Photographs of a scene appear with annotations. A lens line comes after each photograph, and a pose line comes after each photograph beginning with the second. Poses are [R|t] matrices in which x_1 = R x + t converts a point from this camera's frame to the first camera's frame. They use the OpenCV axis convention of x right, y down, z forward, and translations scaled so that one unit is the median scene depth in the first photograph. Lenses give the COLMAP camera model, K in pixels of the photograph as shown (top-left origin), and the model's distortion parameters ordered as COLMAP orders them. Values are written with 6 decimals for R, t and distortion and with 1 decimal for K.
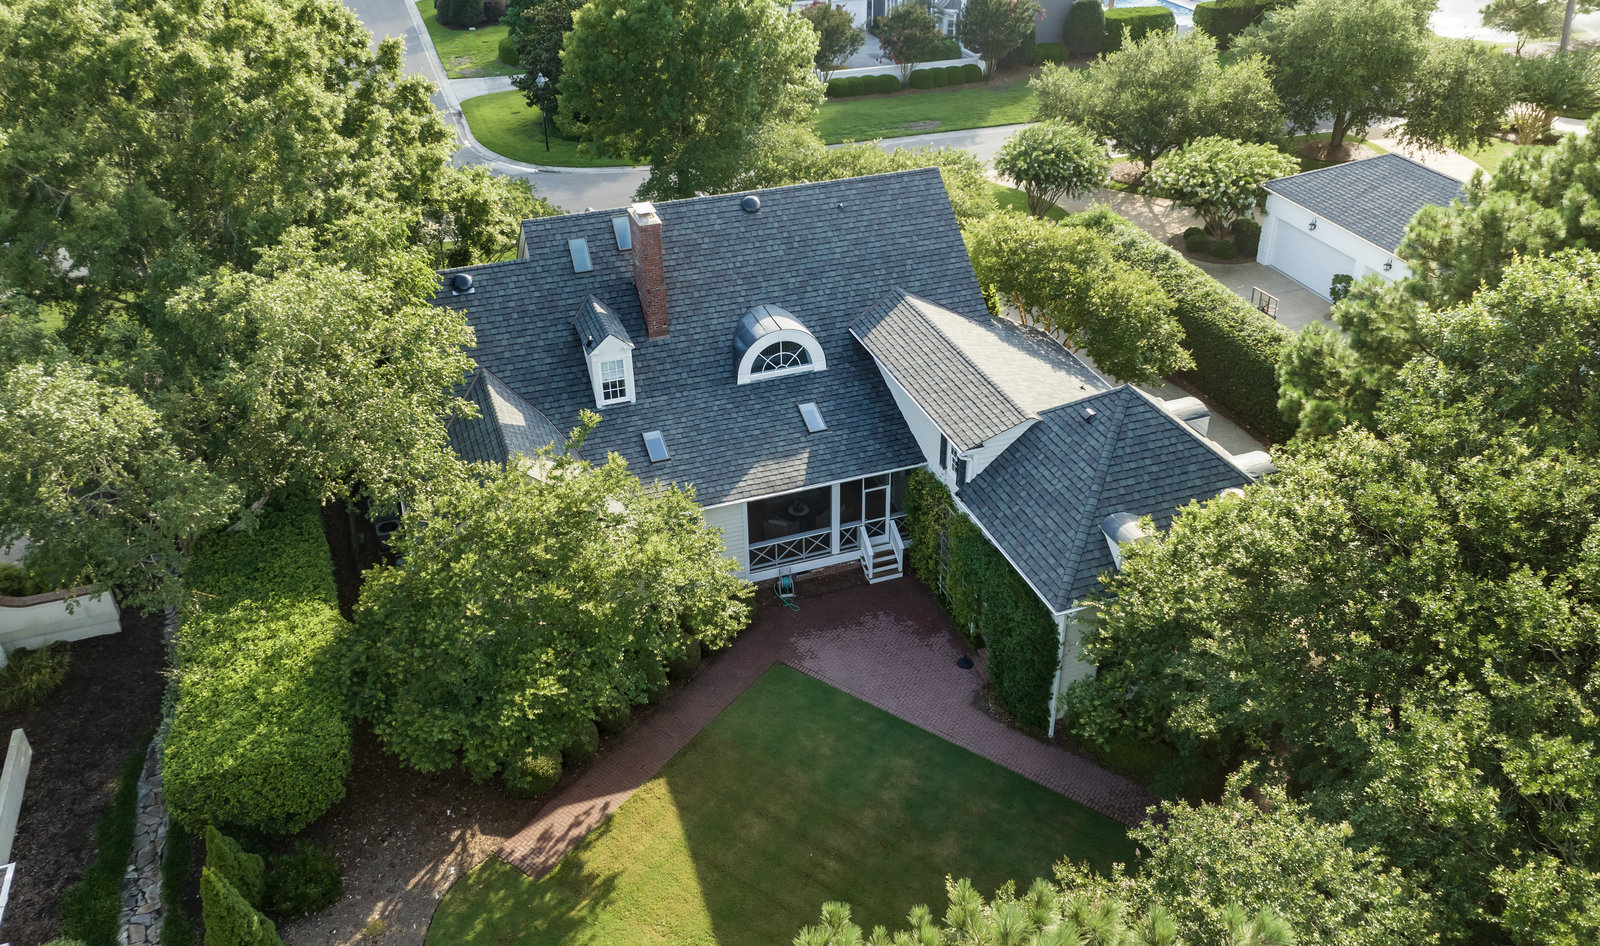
lens RADIAL K [[1293.9, 0, 830.9], [0, 1293.9, 472.4], [0, 0, 1]] dist [-0.009141, -0.001290]
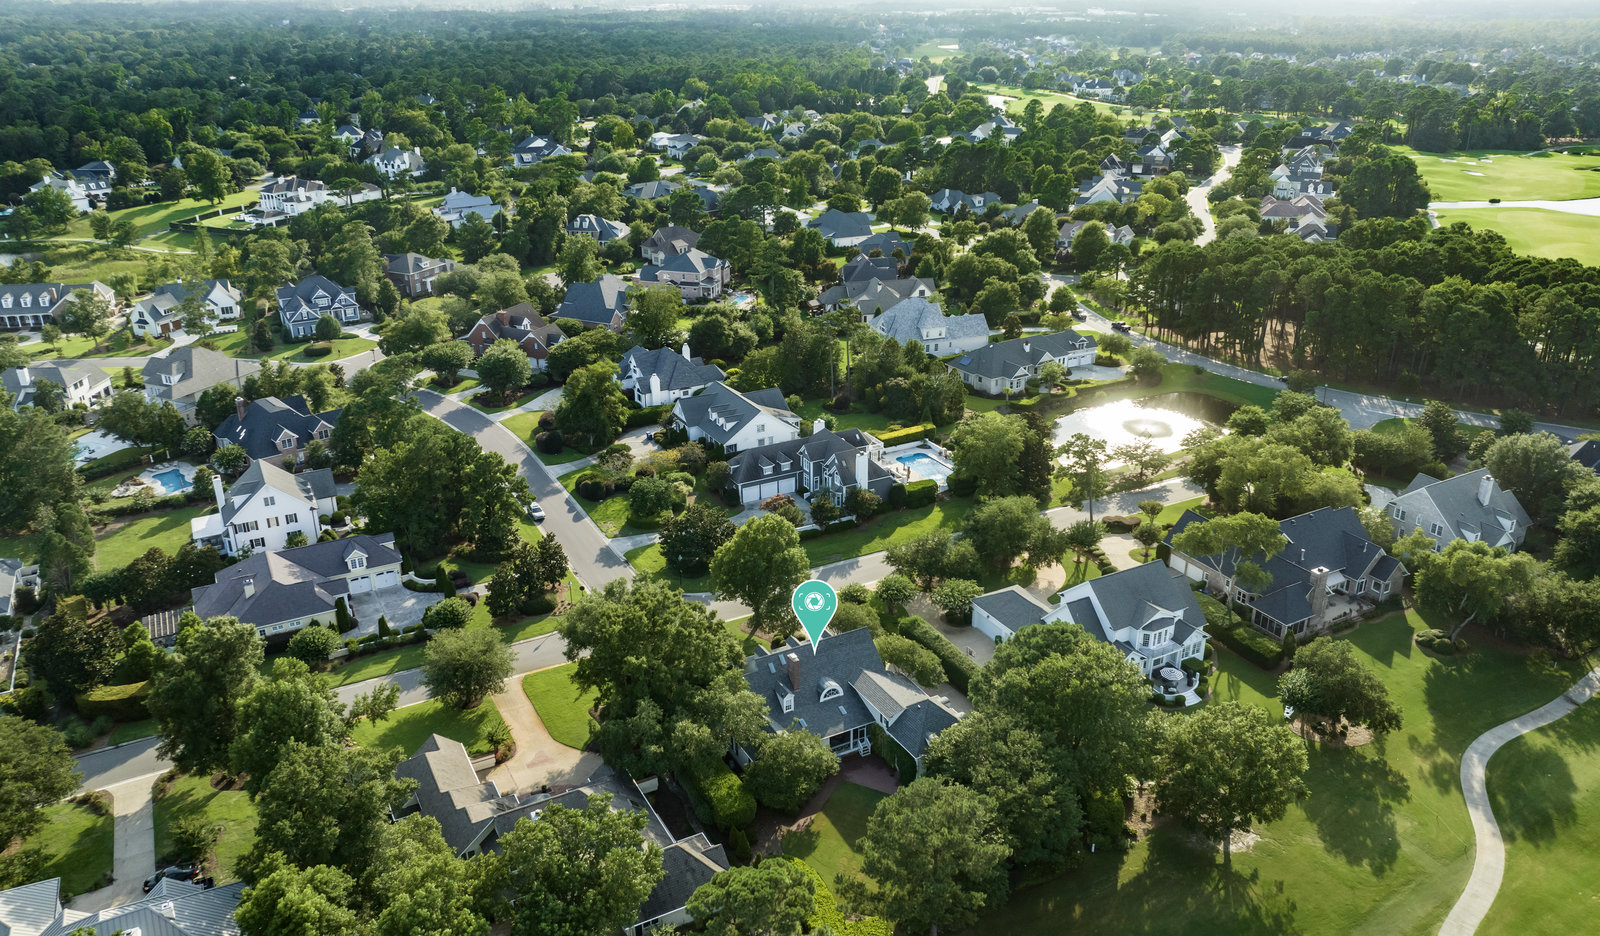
lens RADIAL K [[1210.5, 0, 800.0], [0, 1210.5, 468.0], [0, 0, 1]] dist [0.006268, 0.000103]
pose [[0.991582, -0.063766, 0.112689, -0.470243], [0.081019, 0.984454, -0.155843, -0.191701], [-0.101000, 0.163661, 0.981333, -2.403771]]
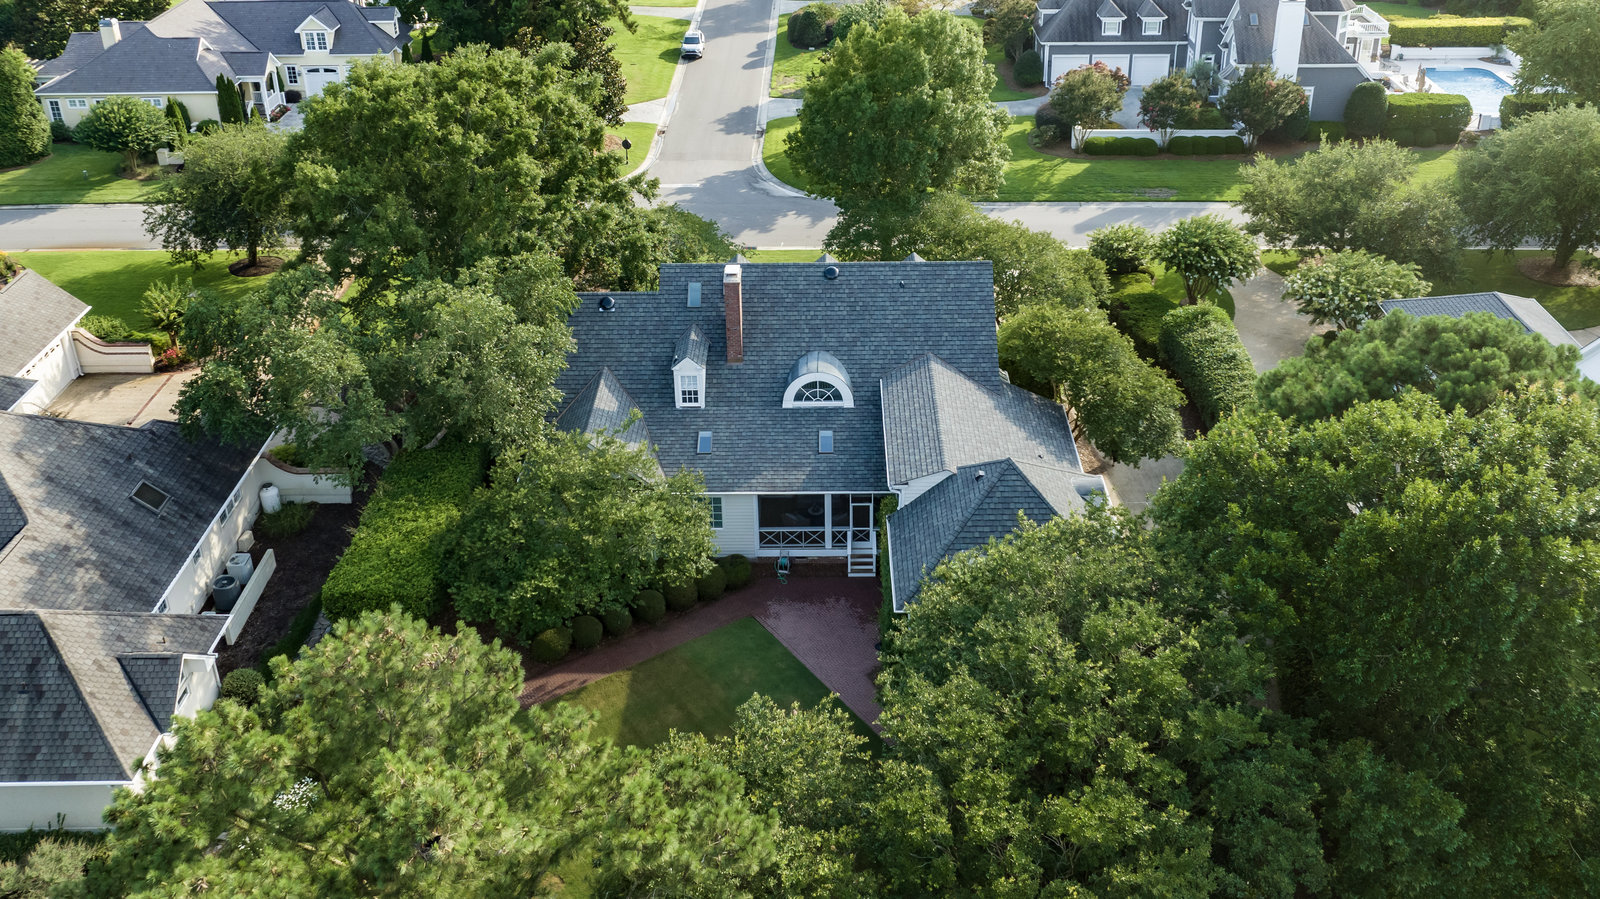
lens RADIAL K [[1457.2, 0, 807.1], [0, 1457.2, 370.1], [0, 0, 1]] dist [0.000118, -0.002698]
pose [[0.934350, 0.158125, -0.319354, 0.433620], [-0.181246, 0.982461, -0.043825, -0.046233], [0.306823, 0.098830, 0.946622, -0.419450]]
